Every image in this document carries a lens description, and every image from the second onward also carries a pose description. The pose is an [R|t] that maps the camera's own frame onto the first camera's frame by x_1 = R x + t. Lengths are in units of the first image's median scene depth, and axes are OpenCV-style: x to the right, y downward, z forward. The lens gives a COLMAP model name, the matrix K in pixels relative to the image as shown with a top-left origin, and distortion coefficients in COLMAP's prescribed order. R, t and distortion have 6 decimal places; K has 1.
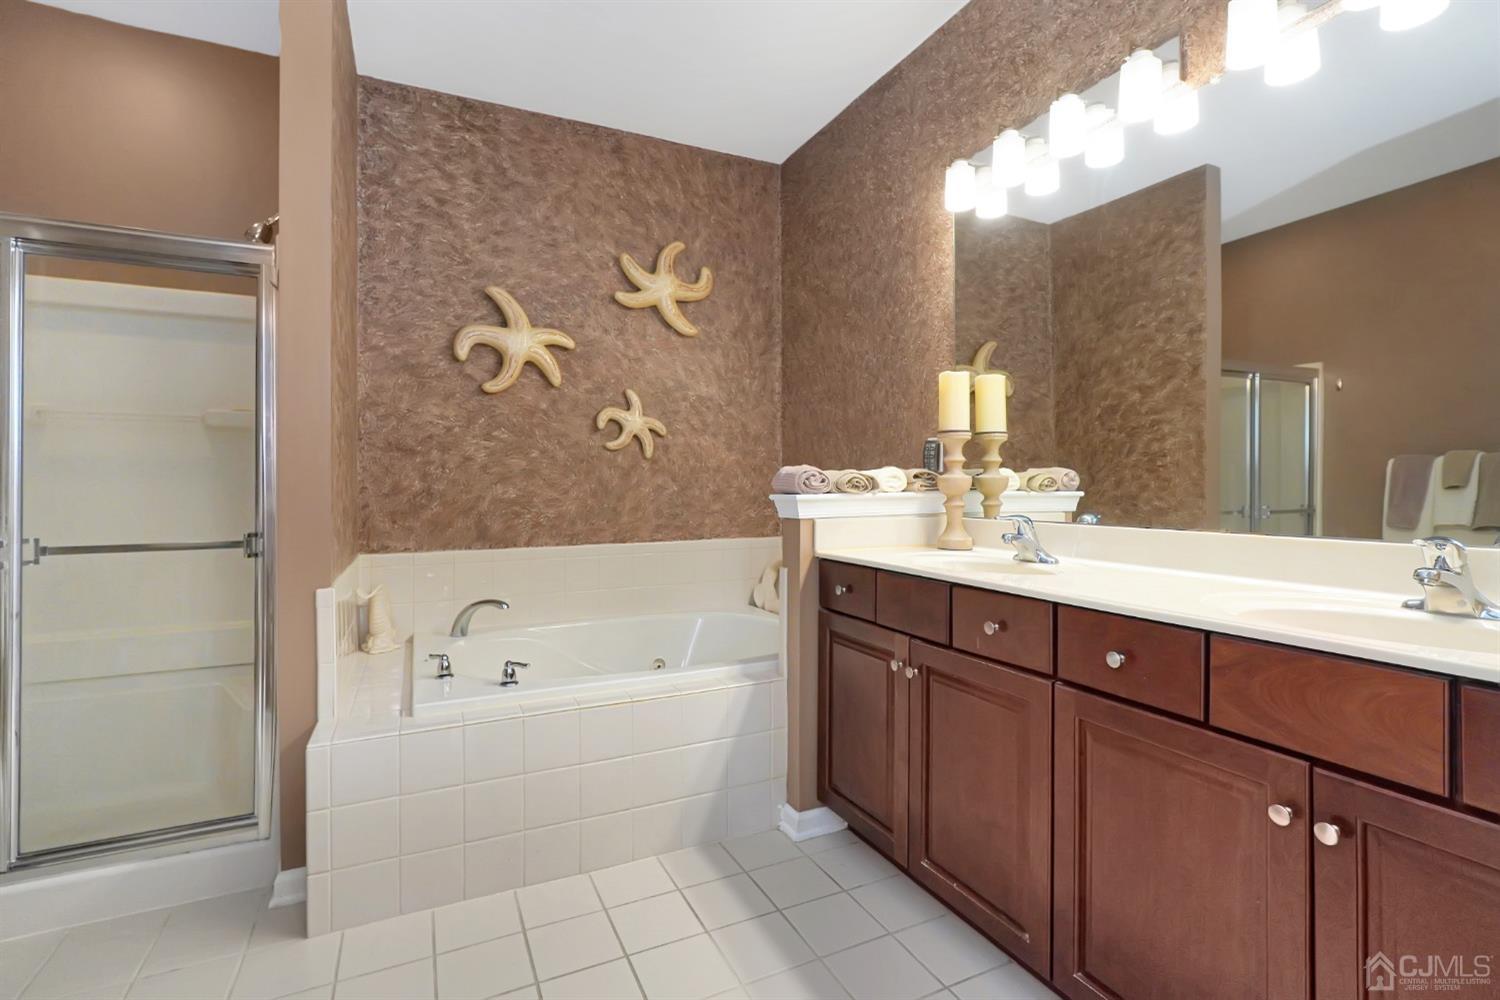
lens RADIAL K [[696.3, 0, 744.2], [0, 696.3, 512.6], [0, 0, 1]] dist [-0.015954, 0.000655]
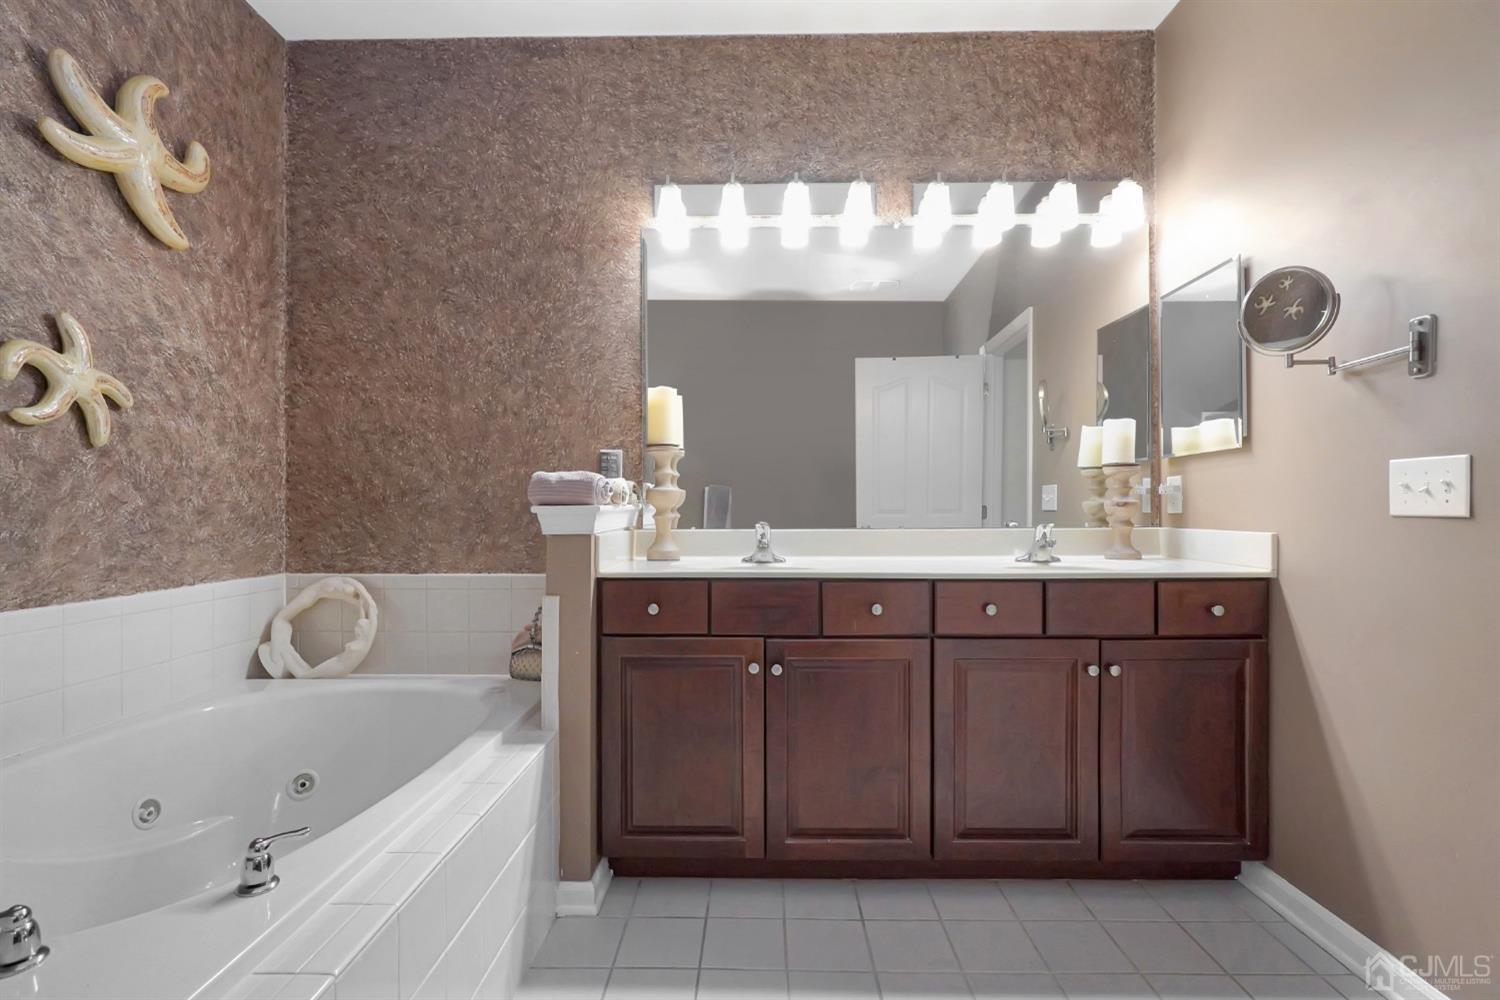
lens RADIAL K [[690.8, 0, 766.5], [0, 690.8, 533.4], [0, 0, 1]] dist [-0.017626, 0.007582]
pose [[0.450851, -0.032006, 0.892025, -0.418877], [0.038054, 0.999138, 0.016616, 0.001811], [-0.891788, 0.026453, 0.451680, 0.313564]]
